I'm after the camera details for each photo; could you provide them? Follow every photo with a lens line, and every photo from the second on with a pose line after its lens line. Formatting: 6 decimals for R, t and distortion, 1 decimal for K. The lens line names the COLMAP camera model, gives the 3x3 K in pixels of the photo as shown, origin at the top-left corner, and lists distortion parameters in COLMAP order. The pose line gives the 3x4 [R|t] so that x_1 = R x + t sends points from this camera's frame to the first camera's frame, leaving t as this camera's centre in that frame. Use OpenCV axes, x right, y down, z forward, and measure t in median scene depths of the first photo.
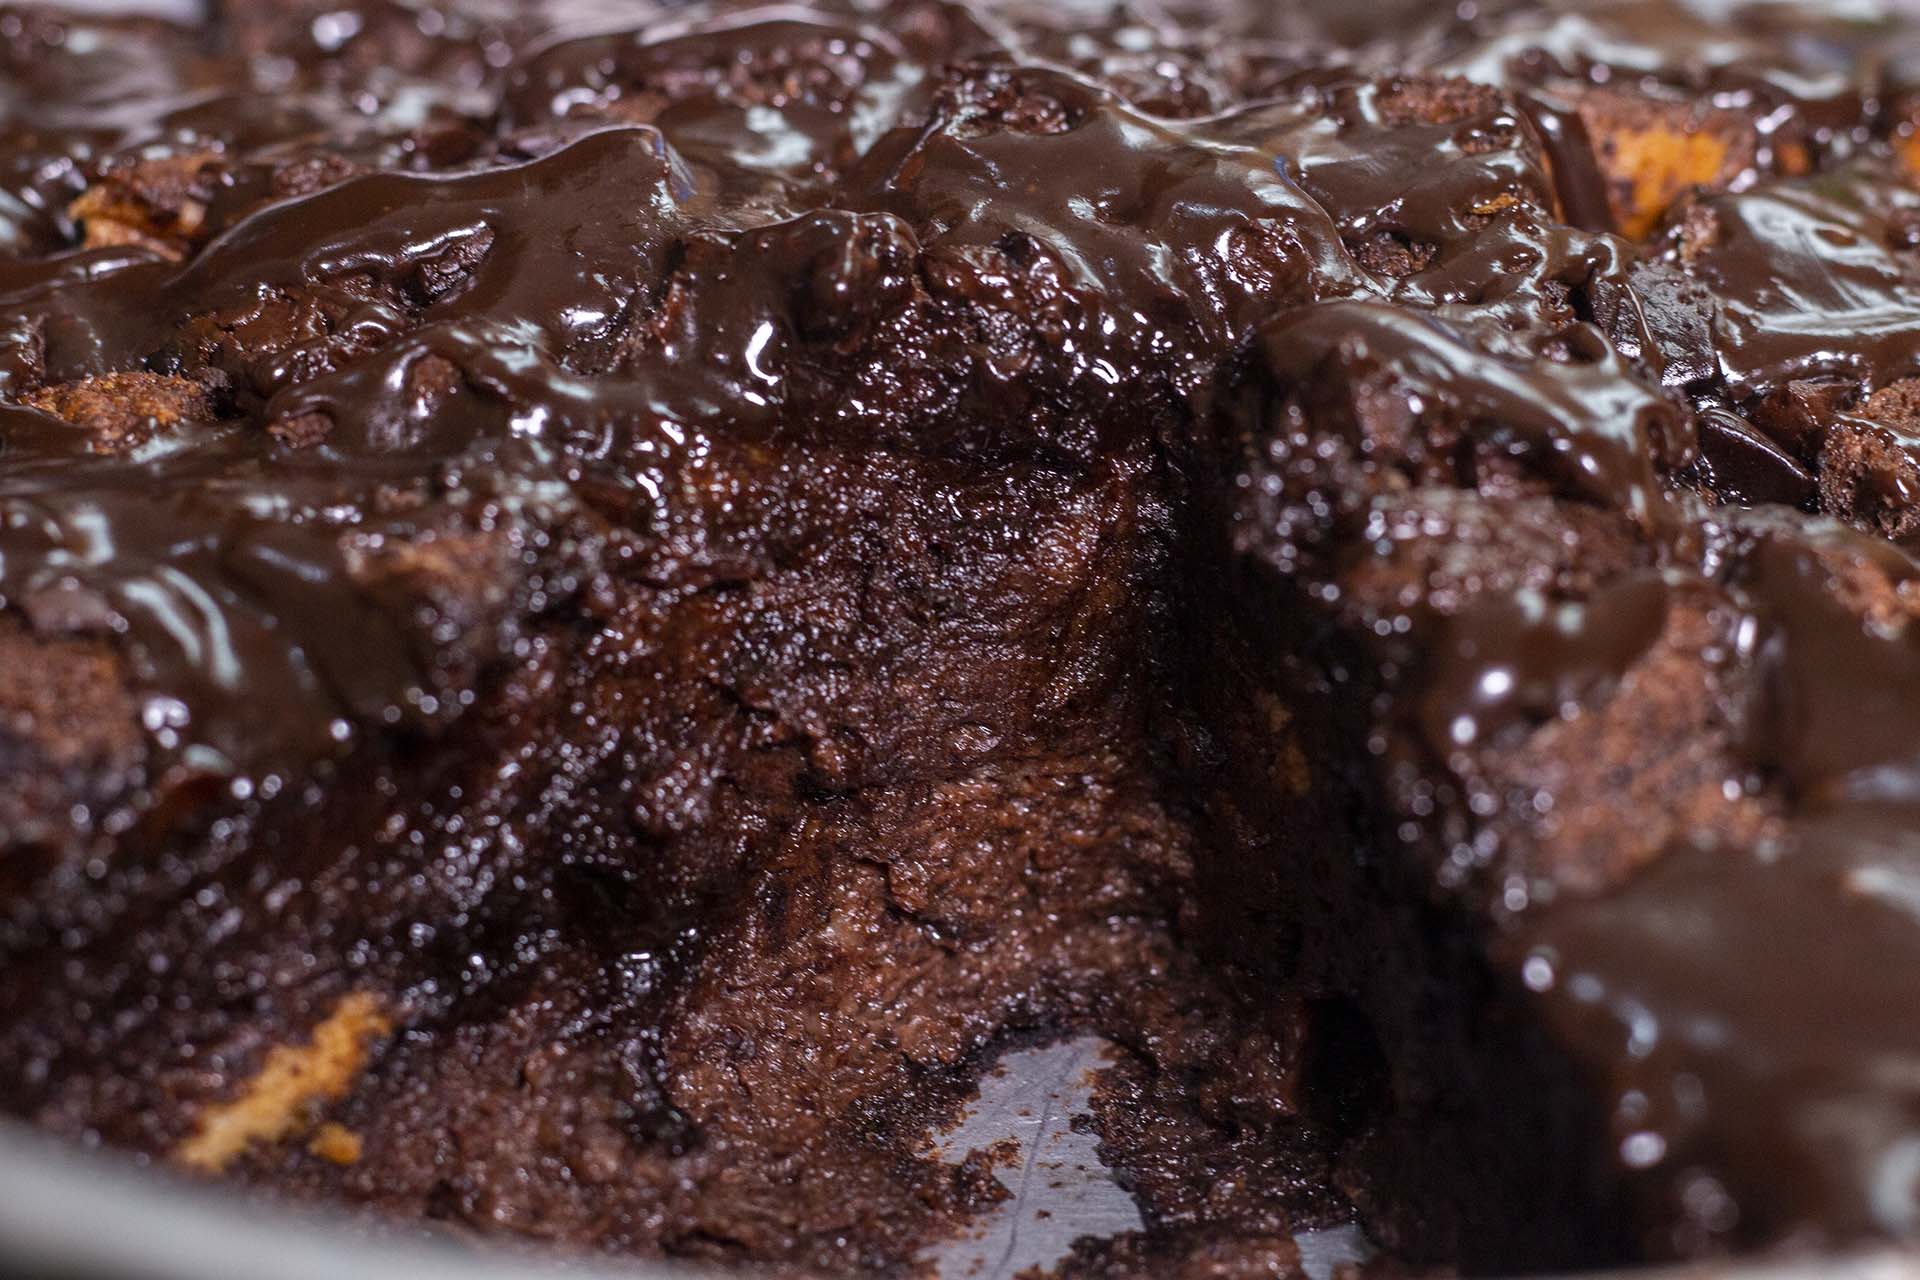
lens RADIAL K [[5020.2, 0, 958.9], [0, 5020.2, 641.7], [0, 0, 1]] dist [-0.128298, 0.000000]
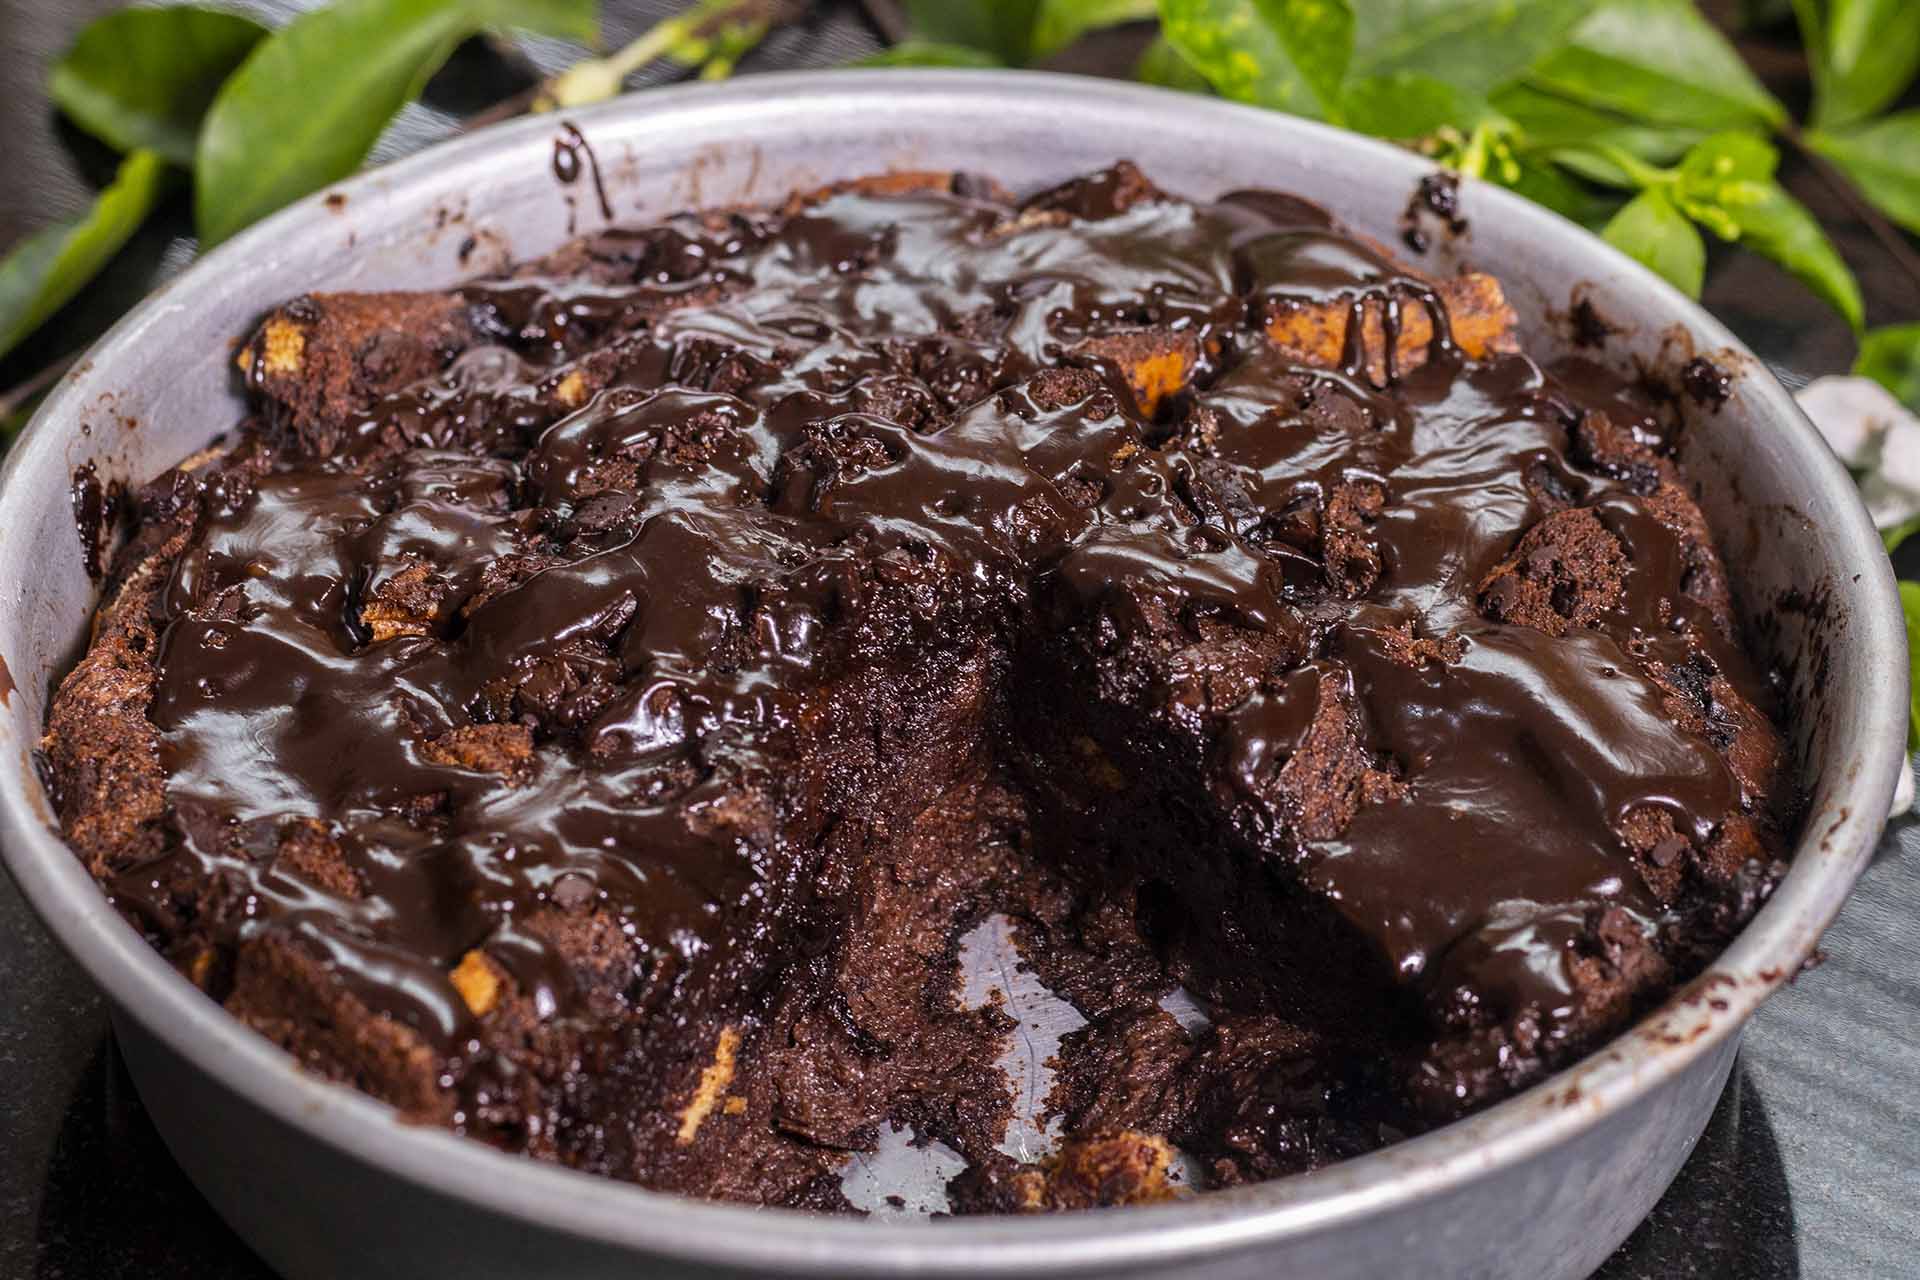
lens RADIAL K [[4525.9, 0, 960.4], [0, 4525.9, 638.3], [0, 0, 1]] dist [0.019146, 0.000000]
pose [[0.929874, -0.246123, 0.273421, -0.449846], [0.196051, 0.960437, 0.197800, -0.381003], [-0.311286, -0.130325, 0.941337, -0.624897]]
